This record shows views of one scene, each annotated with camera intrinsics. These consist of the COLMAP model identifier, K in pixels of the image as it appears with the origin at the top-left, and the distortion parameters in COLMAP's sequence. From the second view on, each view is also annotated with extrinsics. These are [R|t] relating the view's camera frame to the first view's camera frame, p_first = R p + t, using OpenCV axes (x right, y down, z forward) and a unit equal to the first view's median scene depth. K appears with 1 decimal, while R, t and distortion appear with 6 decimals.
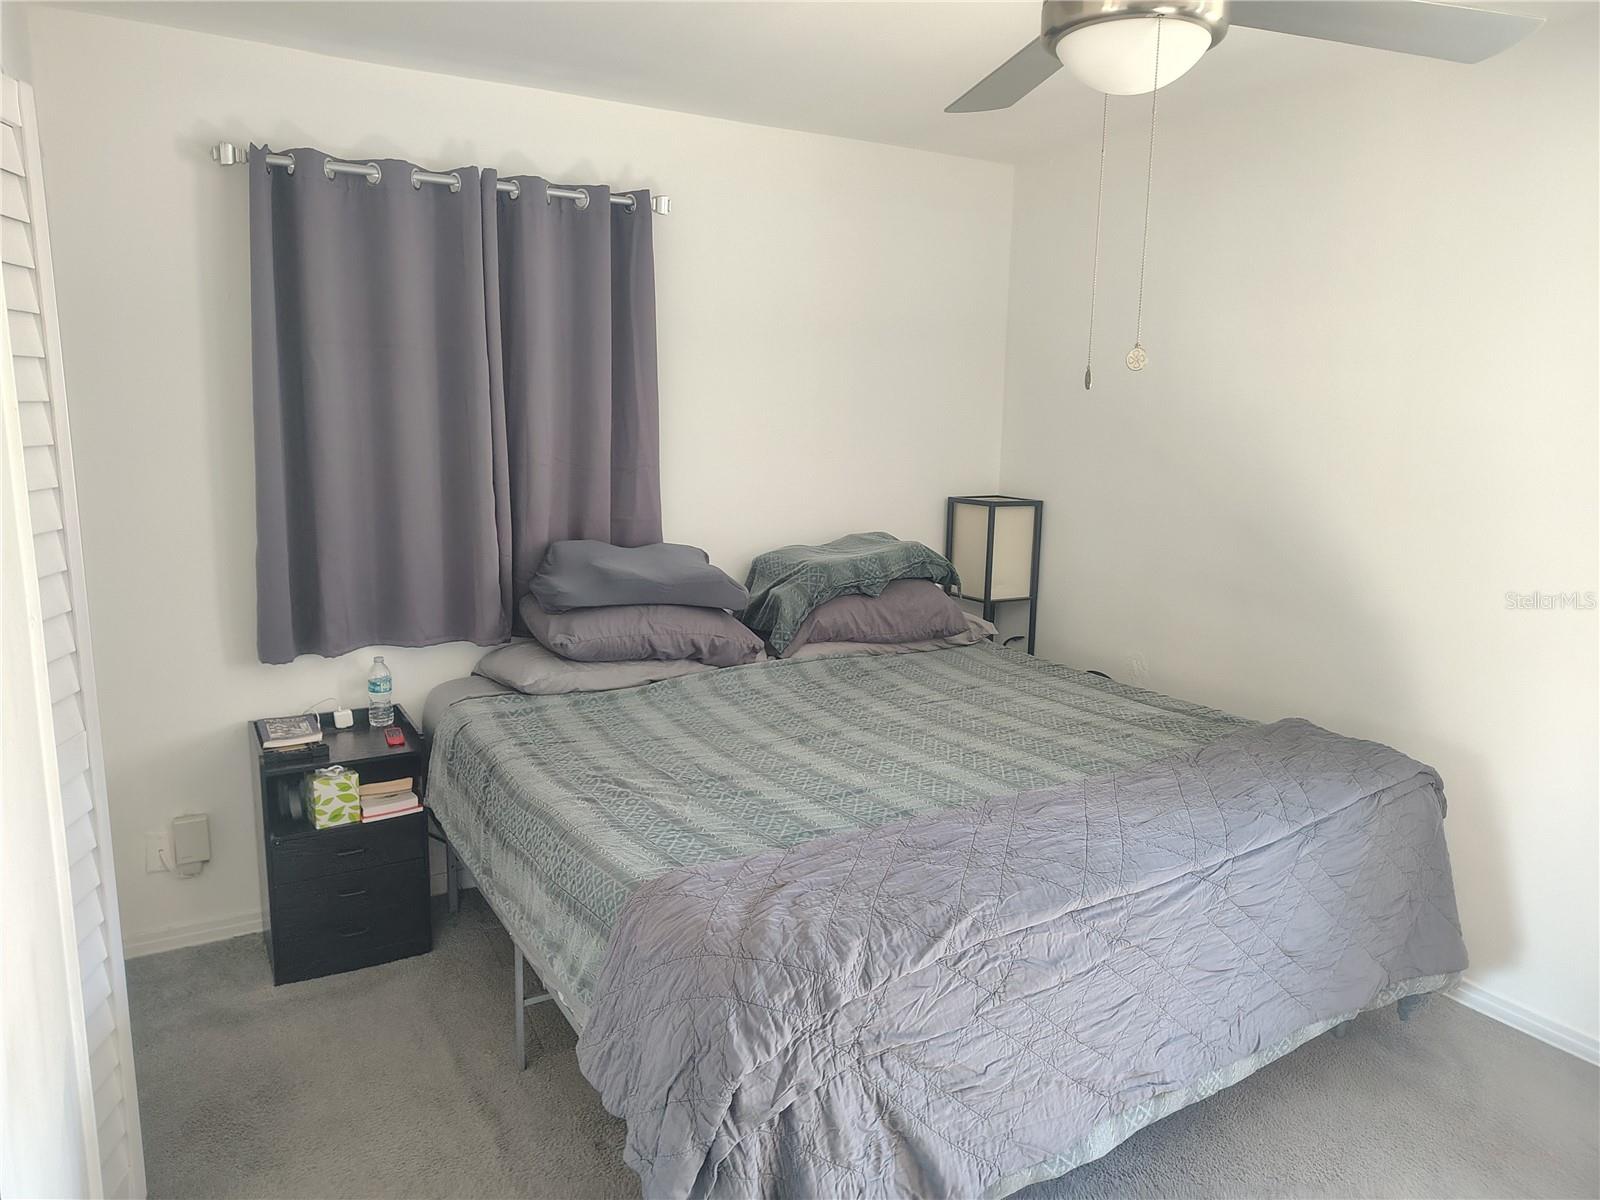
lens RADIAL K [[1088.6, 0, 807.9], [0, 1088.6, 601.8], [0, 0, 1]] dist [0.078003, -0.101774]
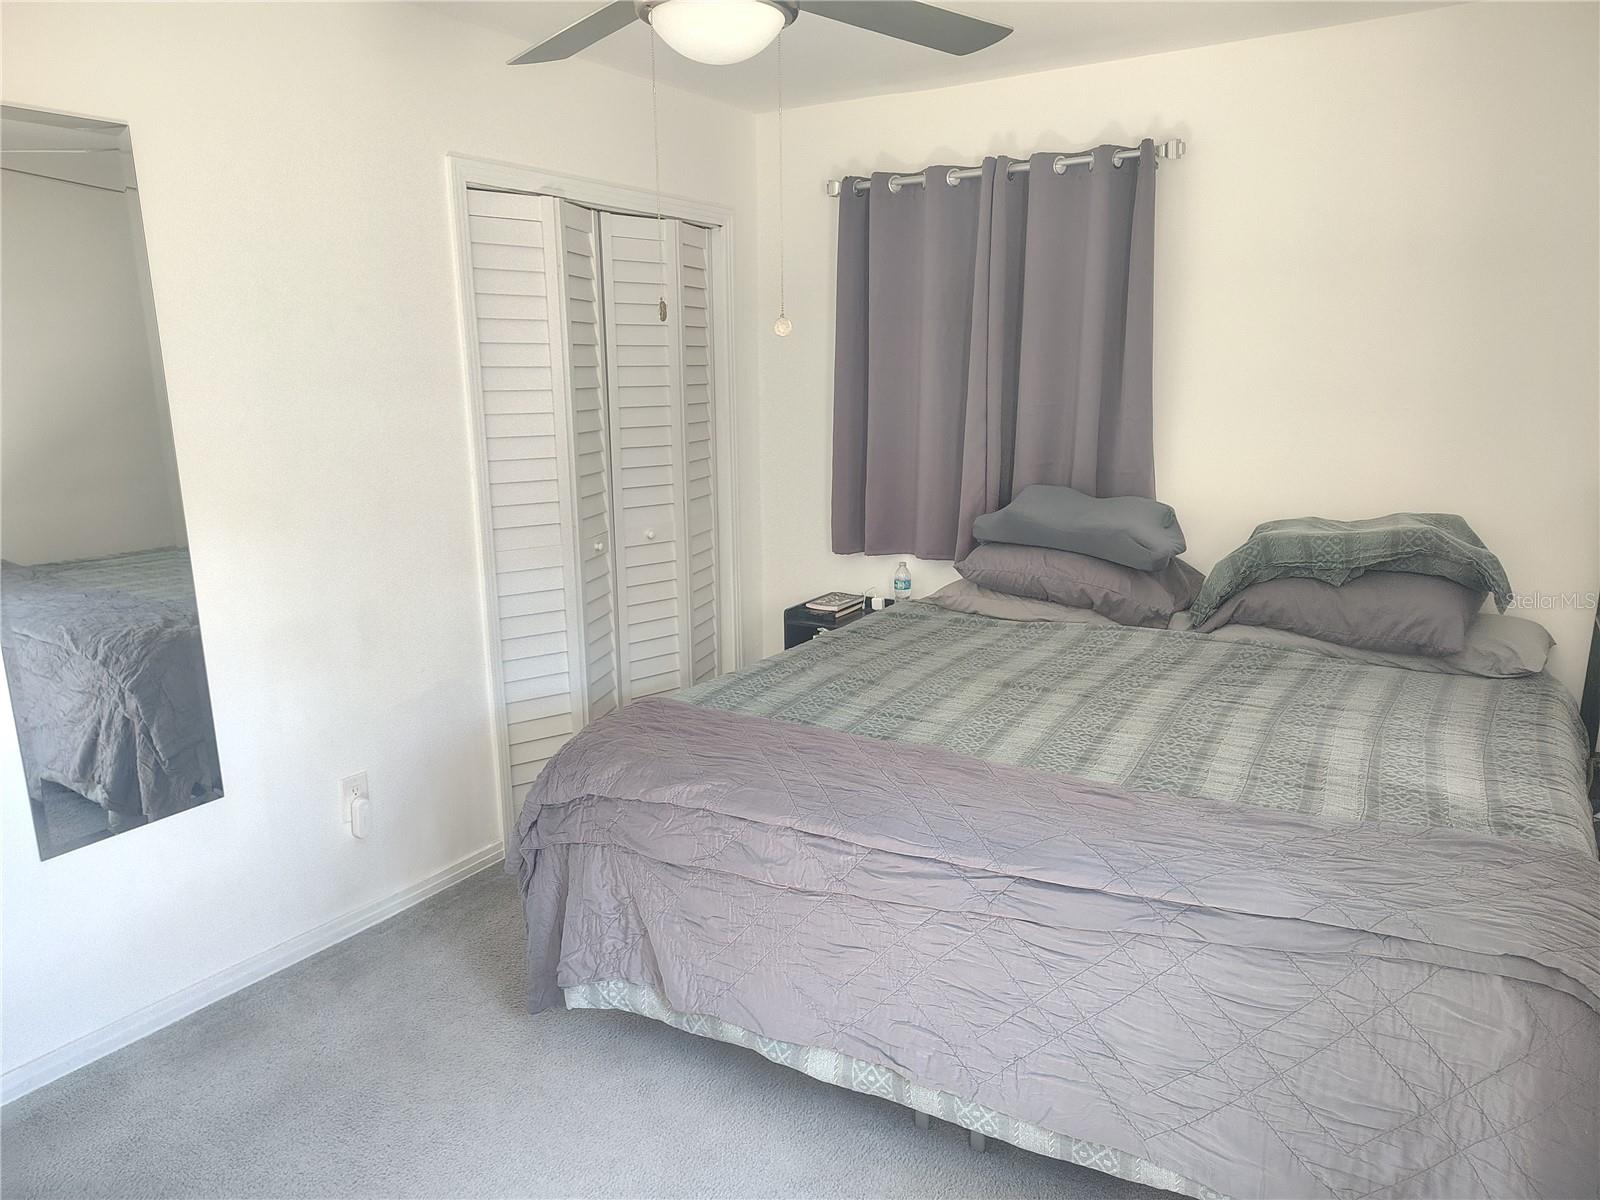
lens RADIAL K [[1088.6, 0, 807.9], [0, 1088.6, 601.8], [0, 0, 1]] dist [0.078003, -0.101774]
pose [[0.459231, 0.168432, -0.872203, 0.688534], [-0.144031, 0.982986, 0.113990, -0.034110], [0.876563, 0.073277, 0.475677, 0.299790]]
